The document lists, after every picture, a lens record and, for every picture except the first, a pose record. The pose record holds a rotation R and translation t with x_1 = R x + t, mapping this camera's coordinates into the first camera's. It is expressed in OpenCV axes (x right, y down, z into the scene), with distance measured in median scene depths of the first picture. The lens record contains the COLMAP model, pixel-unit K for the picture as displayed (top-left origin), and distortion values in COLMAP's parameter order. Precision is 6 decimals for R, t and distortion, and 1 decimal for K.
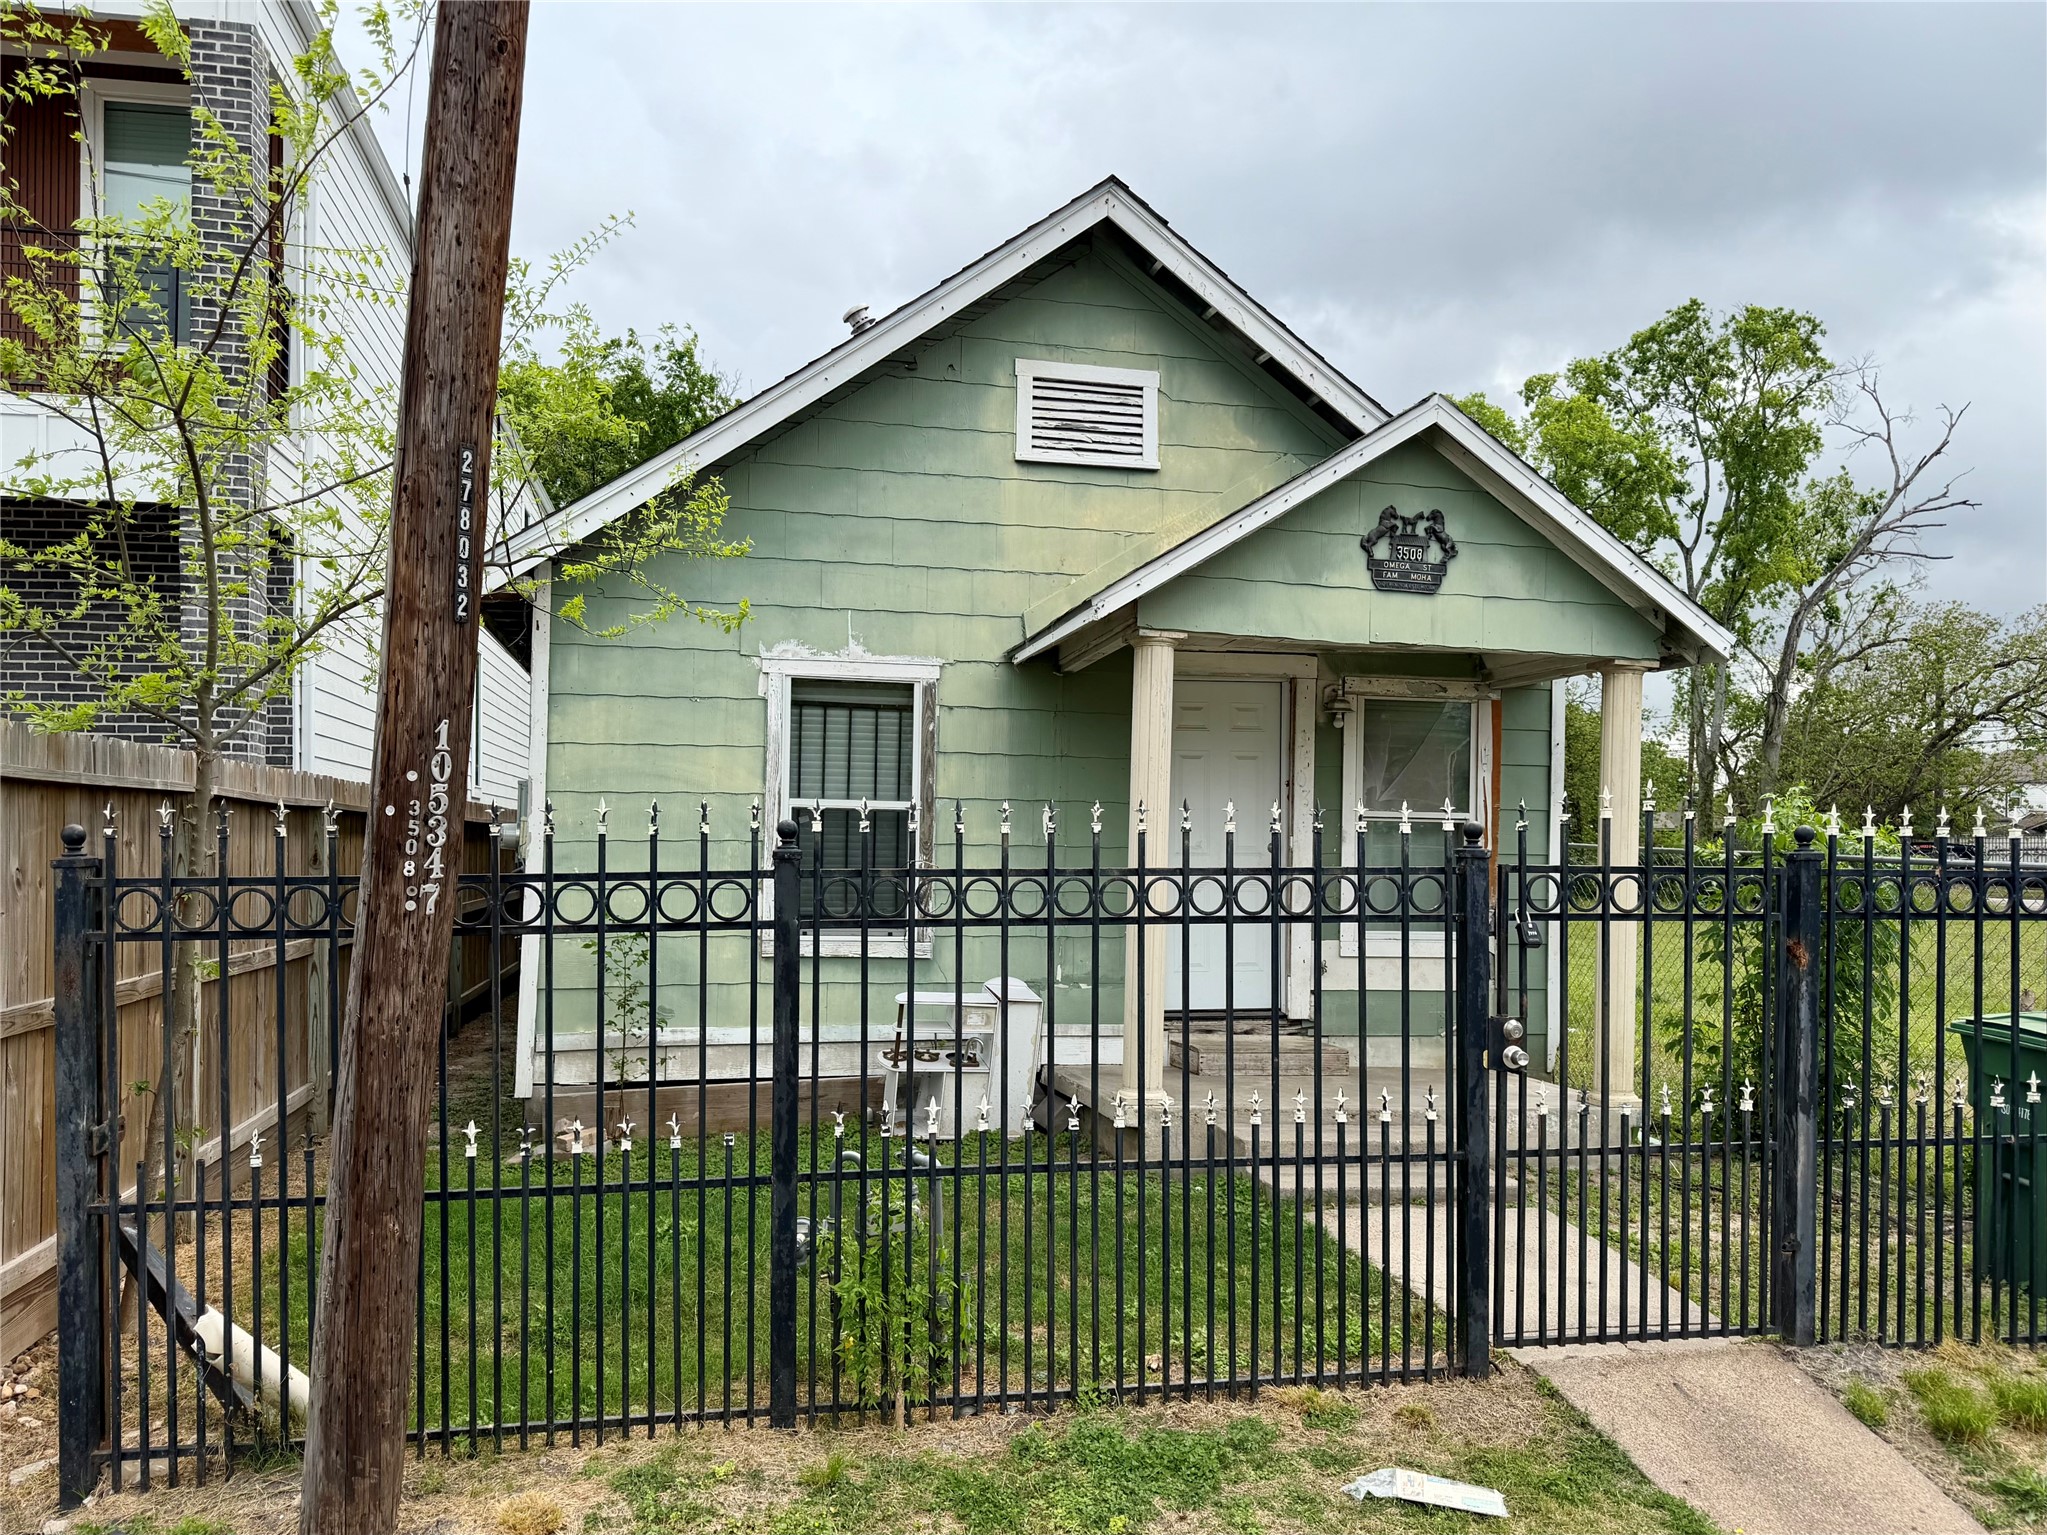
lens RADIAL K [[1553.2, 0, 1023.5], [0, 1553.2, 767.5], [0, 0, 1]] dist [-0.000097, -0.093059]
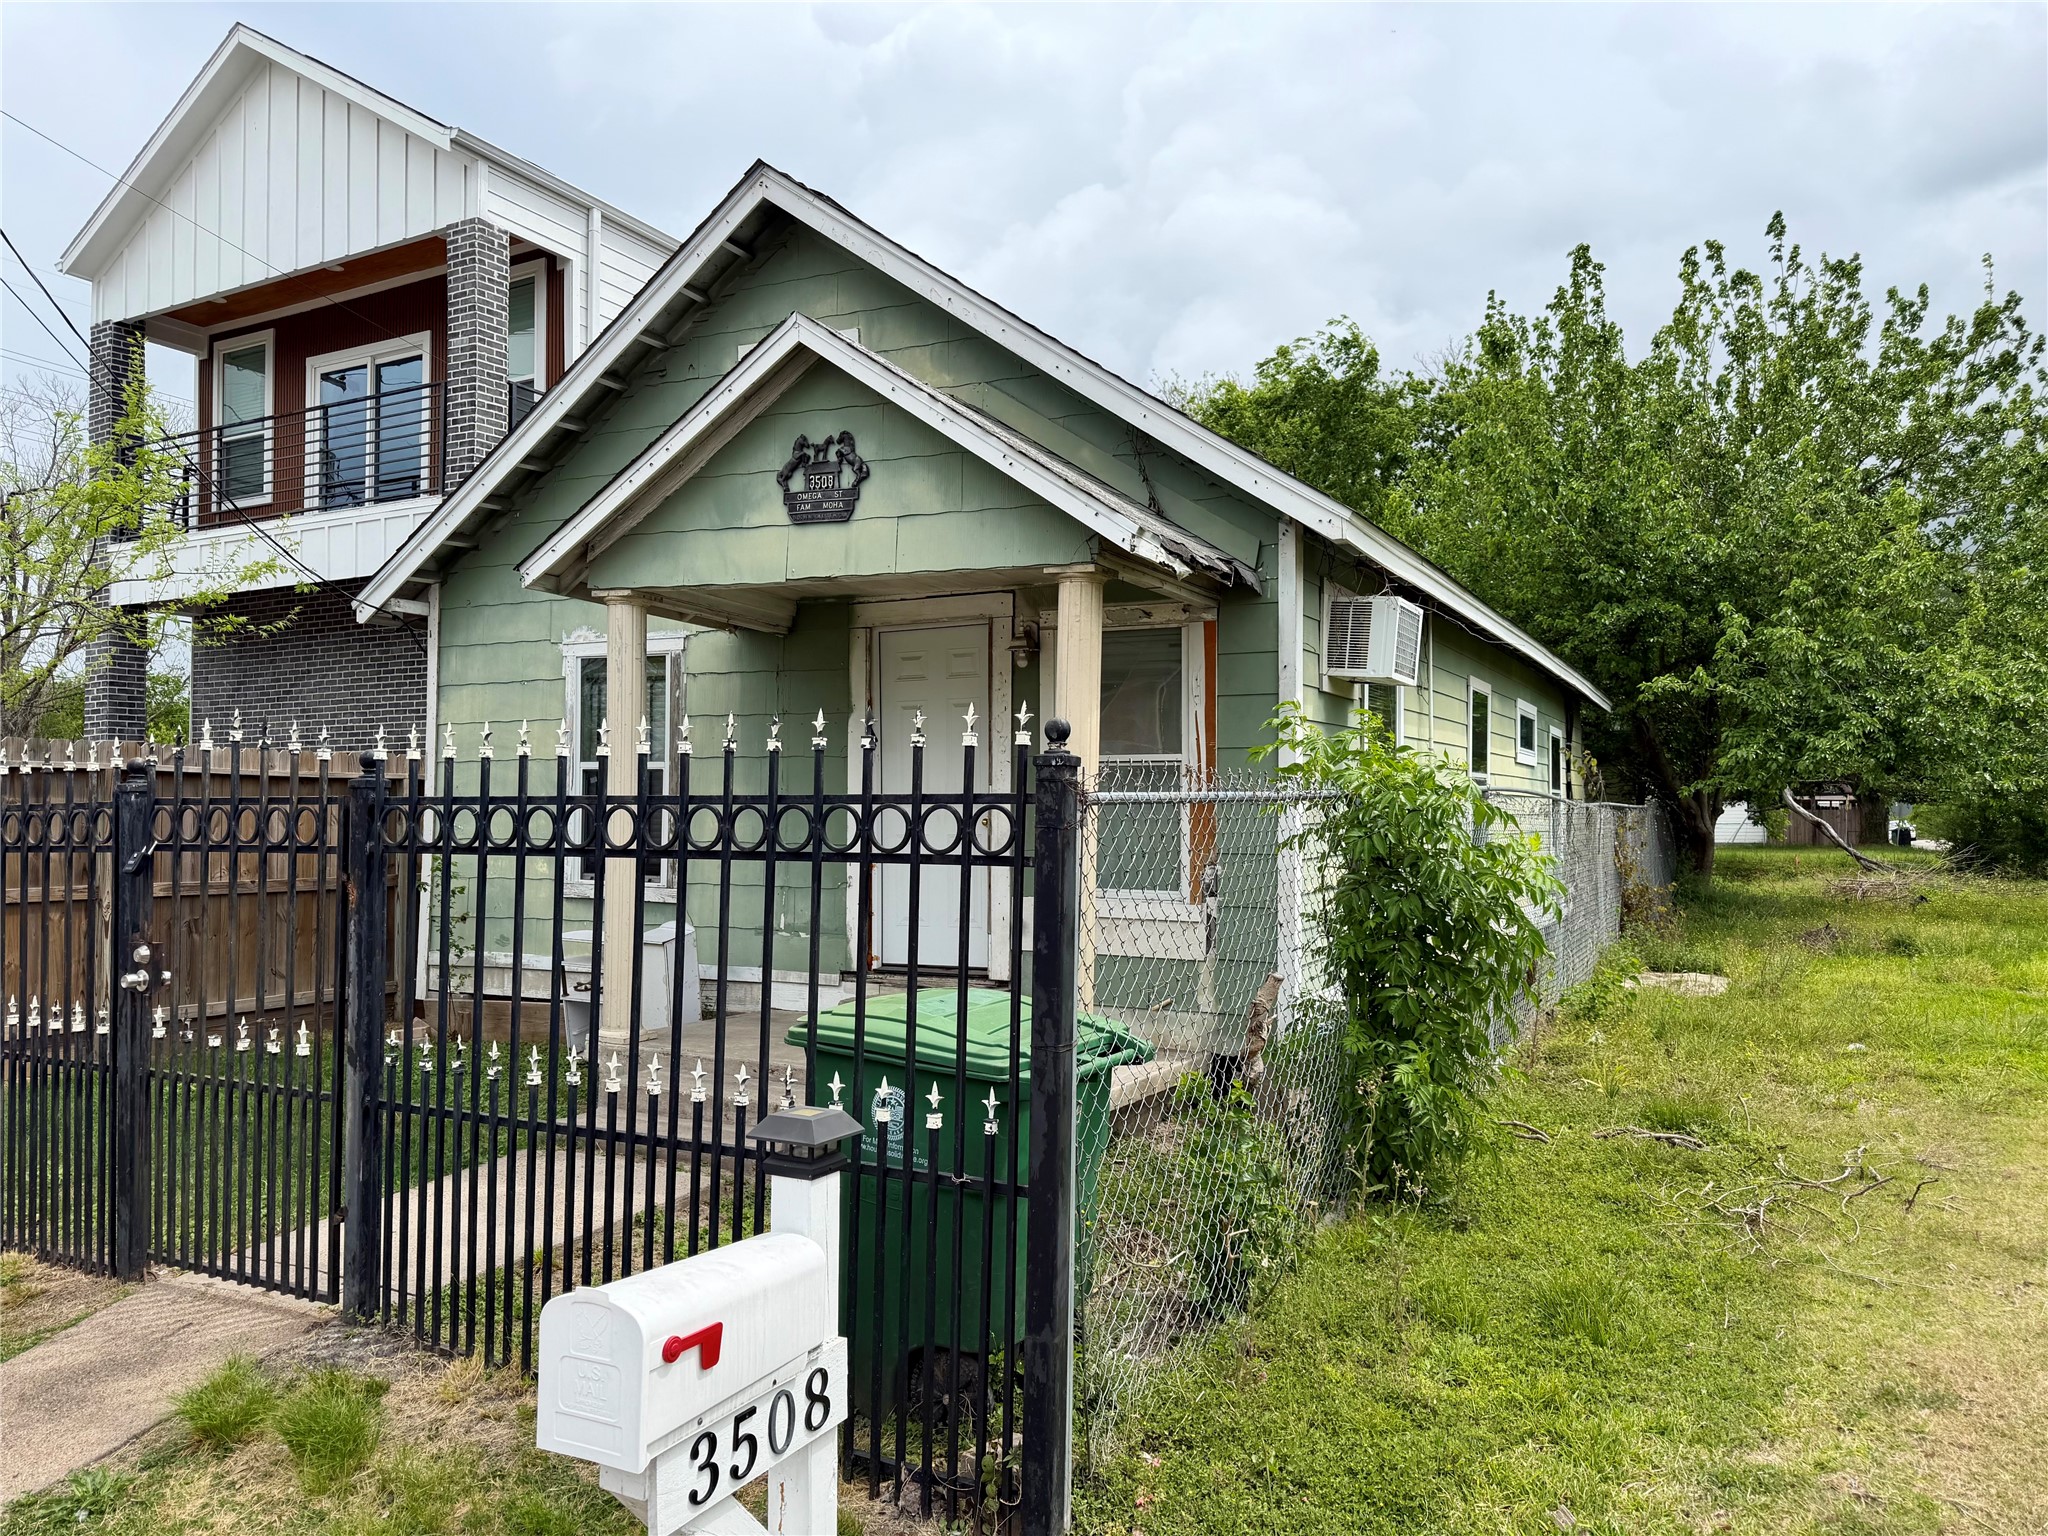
lens RADIAL K [[1405.7, 0, 1014.6], [0, 1405.7, 749.8], [0, 0, 1]] dist [0.003660, 0.002704]
pose [[0.773212, -0.021245, -0.633792, 0.808866], [0.032359, 0.999458, 0.005975, 0.025127], [0.633321, -0.025129, 0.773481, 0.357262]]
